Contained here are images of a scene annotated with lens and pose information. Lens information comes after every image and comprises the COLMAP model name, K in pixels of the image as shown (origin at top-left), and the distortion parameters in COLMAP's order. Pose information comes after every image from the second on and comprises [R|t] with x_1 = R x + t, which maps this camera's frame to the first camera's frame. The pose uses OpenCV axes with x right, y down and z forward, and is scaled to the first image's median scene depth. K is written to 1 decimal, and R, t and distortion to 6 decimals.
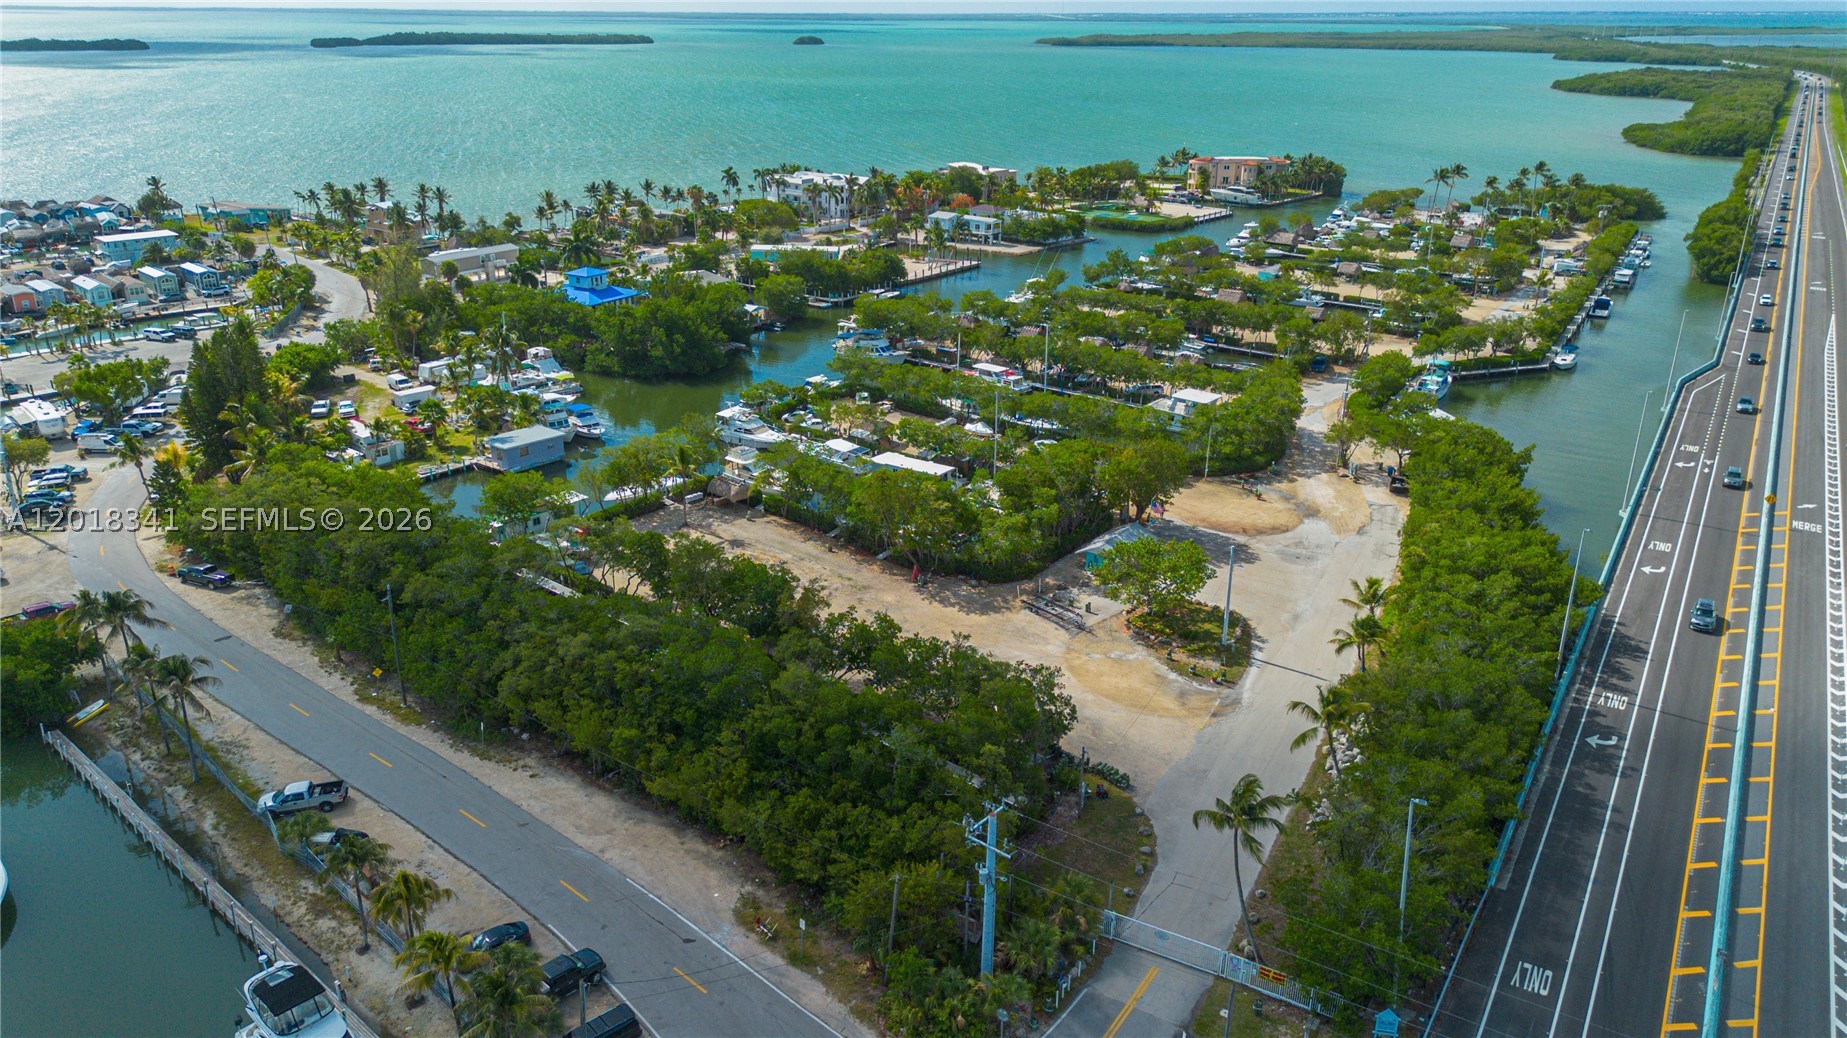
lens RADIAL K [[1283.1, 0, 924.4], [0, 1283.1, 515.9], [0, 0, 1]] dist [0.087112, -0.104421]
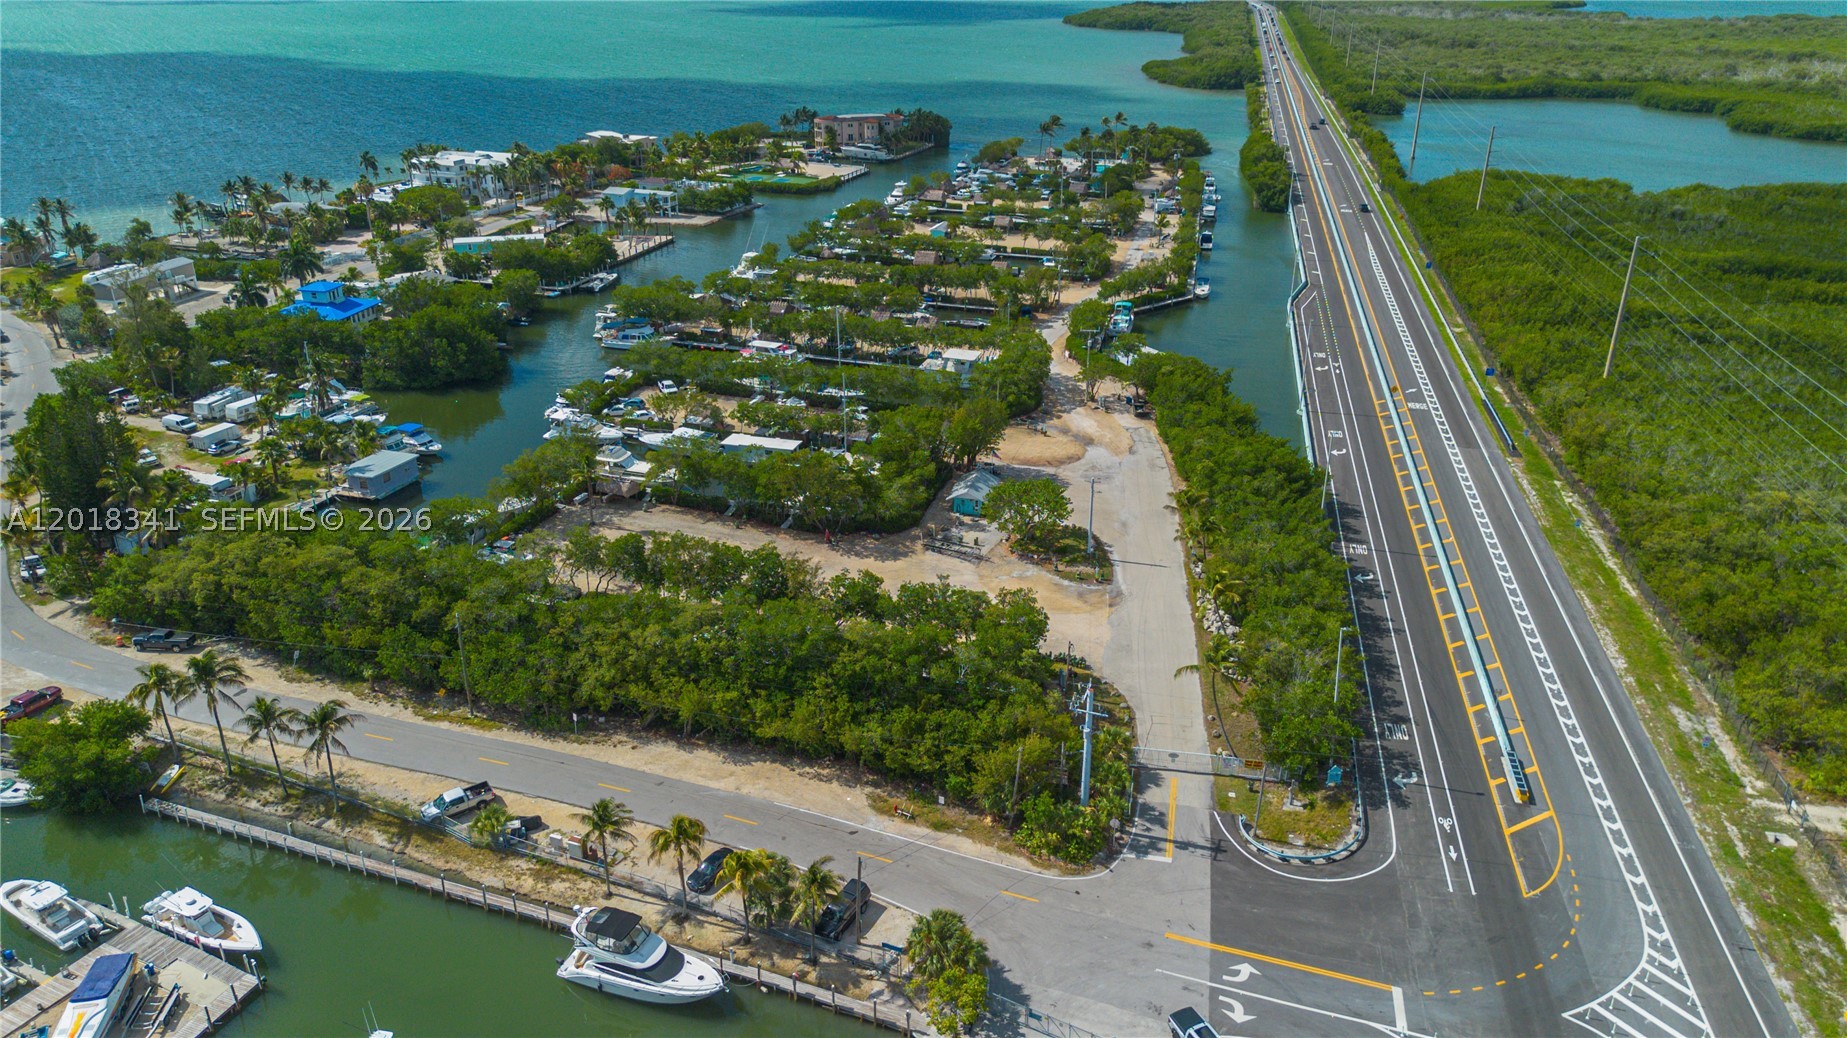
lens RADIAL K [[1283.1, 0, 924.4], [0, 1283.1, 515.9], [0, 0, 1]] dist [0.087112, -0.104421]
pose [[0.939795, -0.144433, 0.309717, -0.199779], [0.129225, 0.989199, 0.069186, -0.030523], [-0.316364, -0.024997, 0.948308, -0.108955]]
